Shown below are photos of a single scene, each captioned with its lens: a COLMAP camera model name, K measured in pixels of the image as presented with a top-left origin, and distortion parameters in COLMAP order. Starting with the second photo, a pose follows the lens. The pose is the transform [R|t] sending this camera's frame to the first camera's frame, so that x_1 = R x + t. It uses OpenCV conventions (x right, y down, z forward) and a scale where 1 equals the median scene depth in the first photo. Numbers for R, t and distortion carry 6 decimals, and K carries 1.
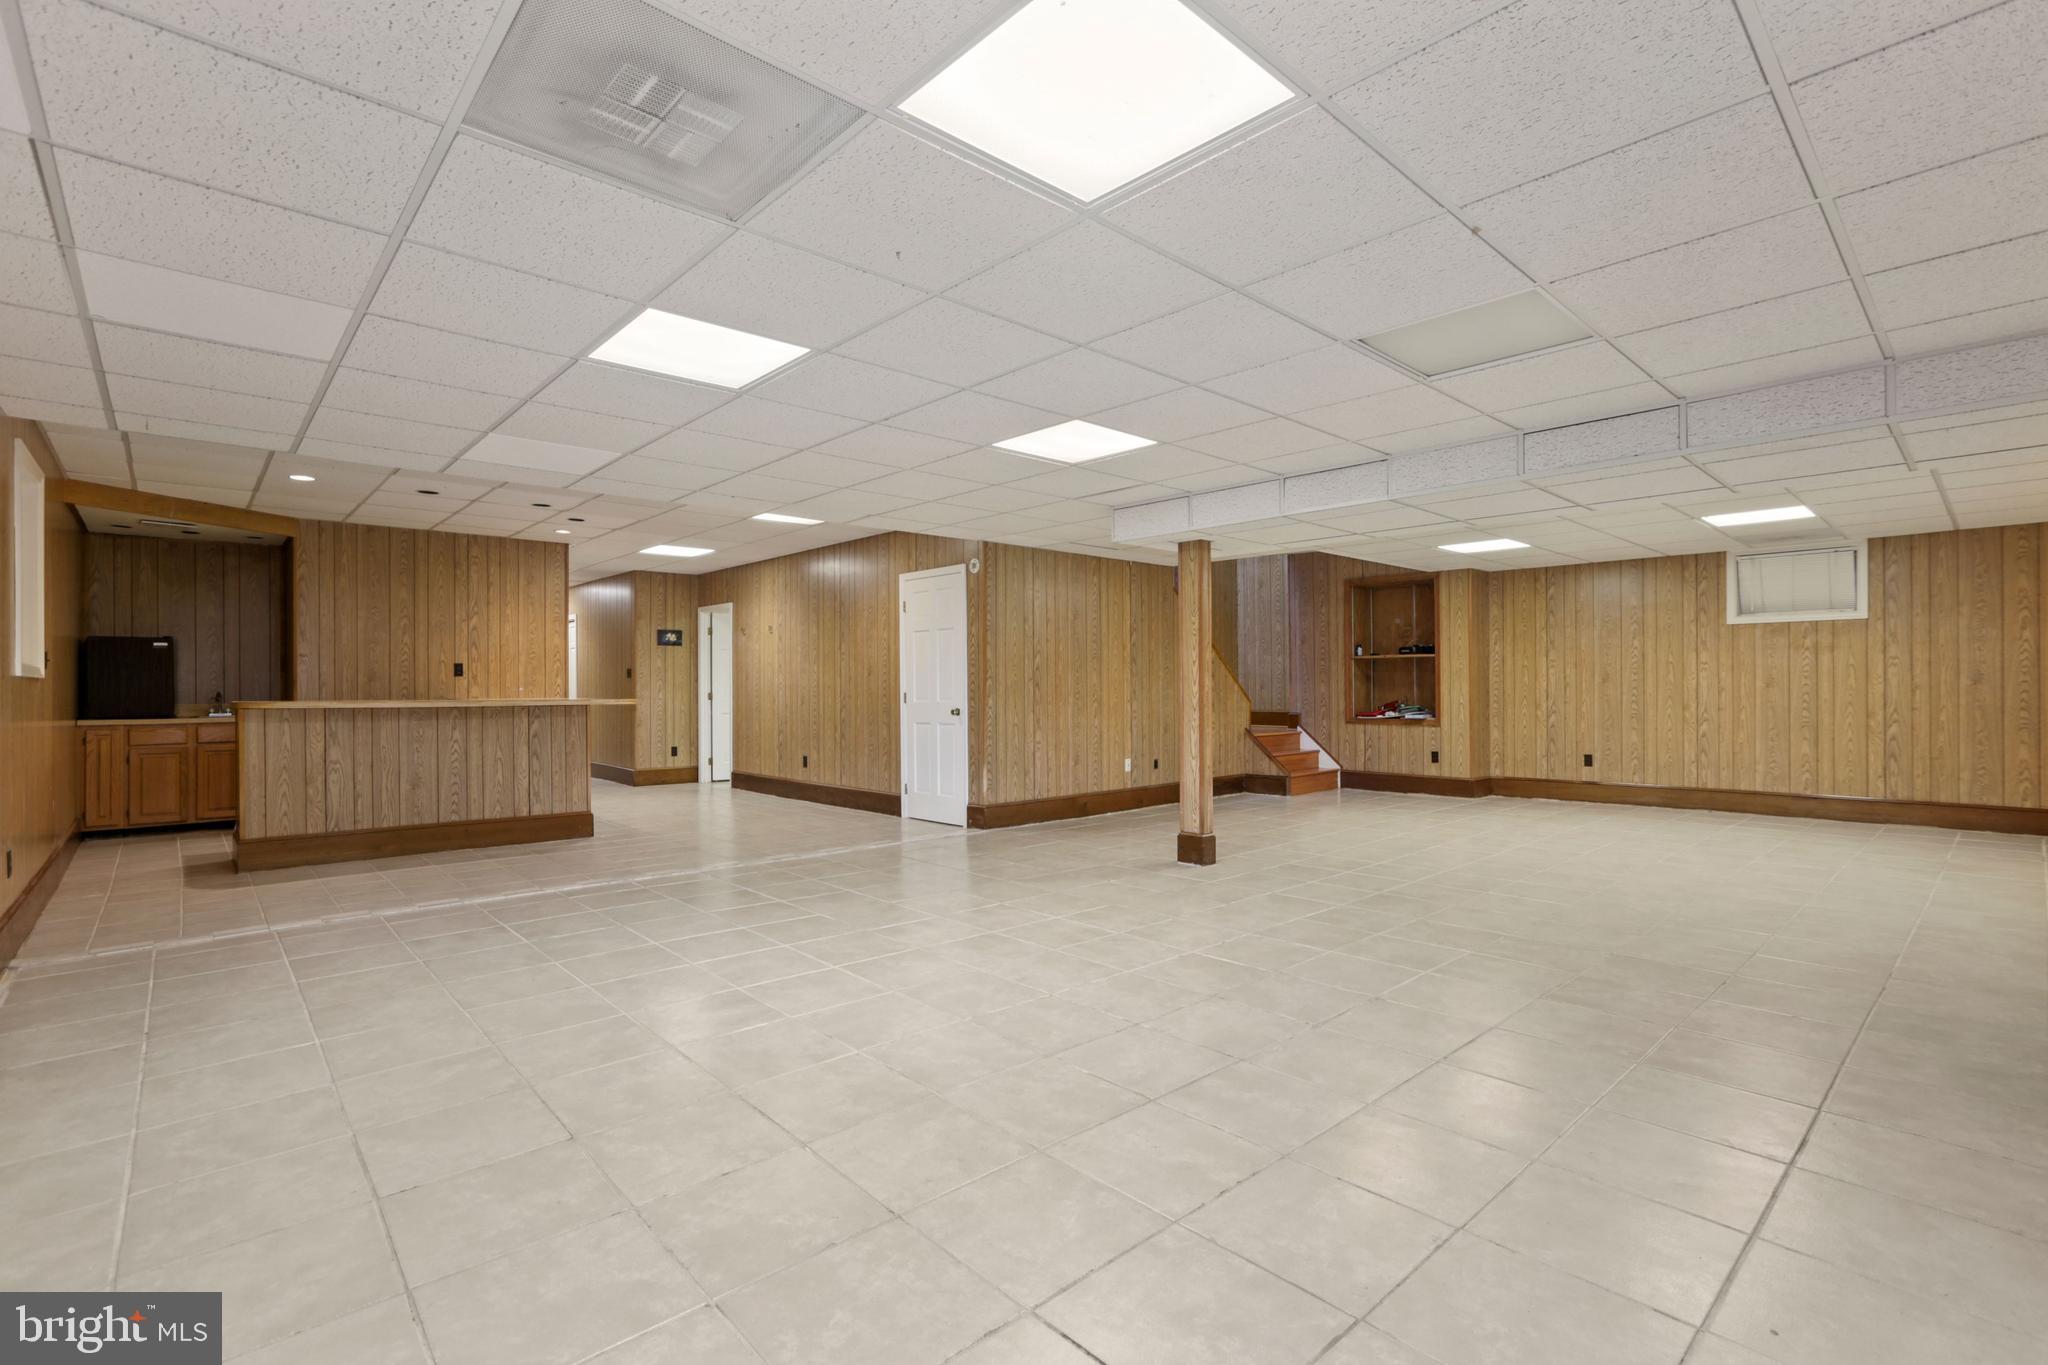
lens RADIAL K [[937.1, 0, 1036.4], [0, 937.1, 682.1], [0, 0, 1]] dist [-0.052874, 0.033490]
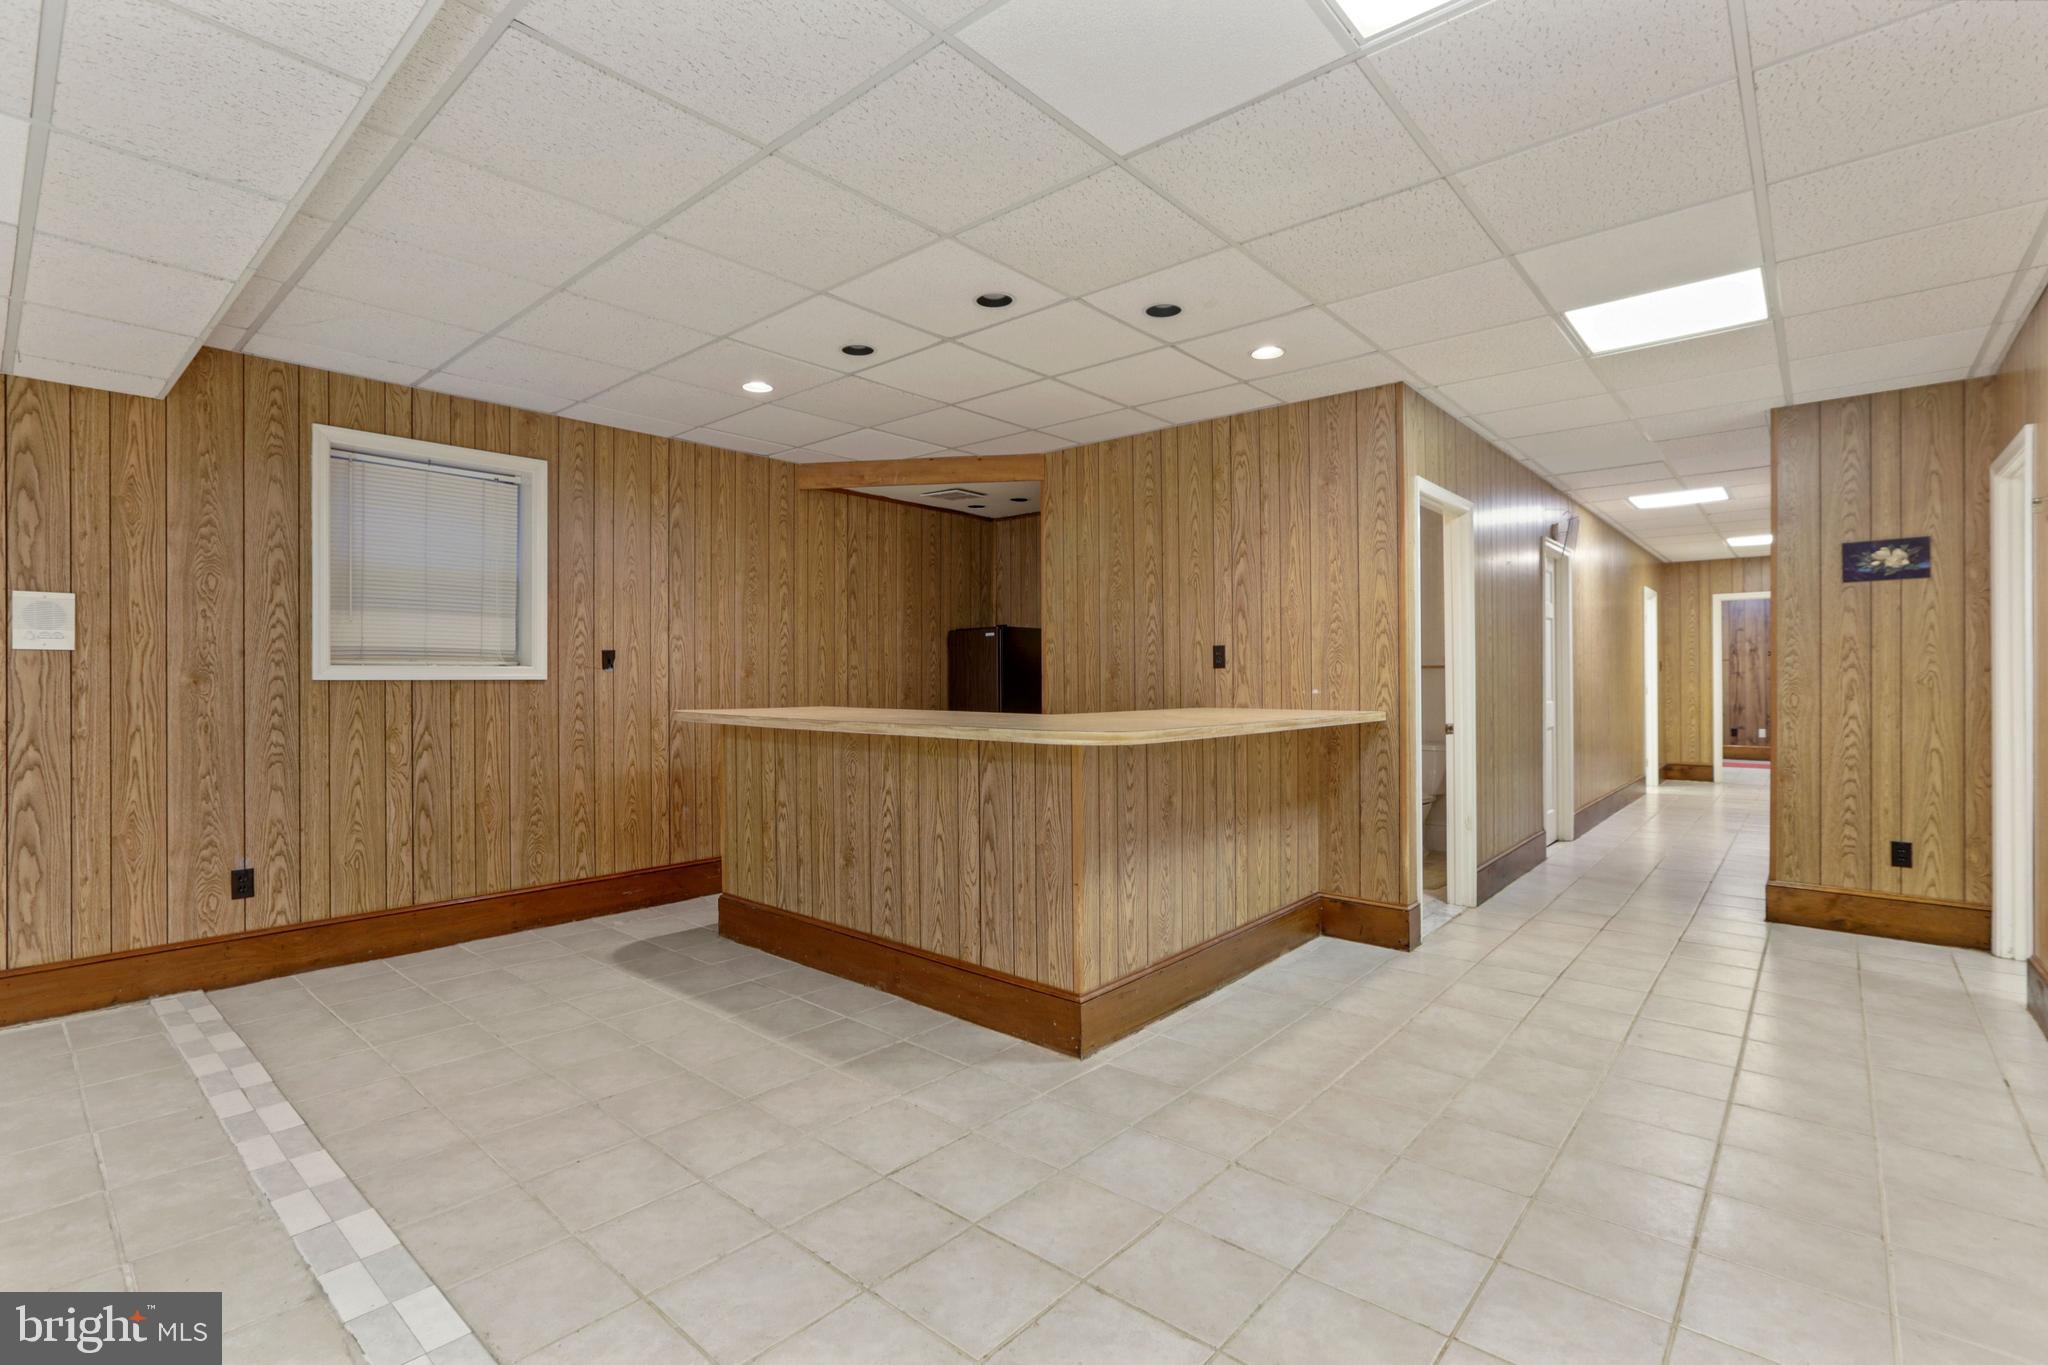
lens RADIAL K [[932.0, 0, 1015.5], [0, 932.0, 680.4], [0, 0, 1]] dist [-0.016912, 0.009665]
pose [[0.103684, 0.006391, -0.994590, -0.048311], [0.006620, 0.999953, 0.007116, -0.002625], [0.994588, -0.007322, 0.103637, 0.602812]]
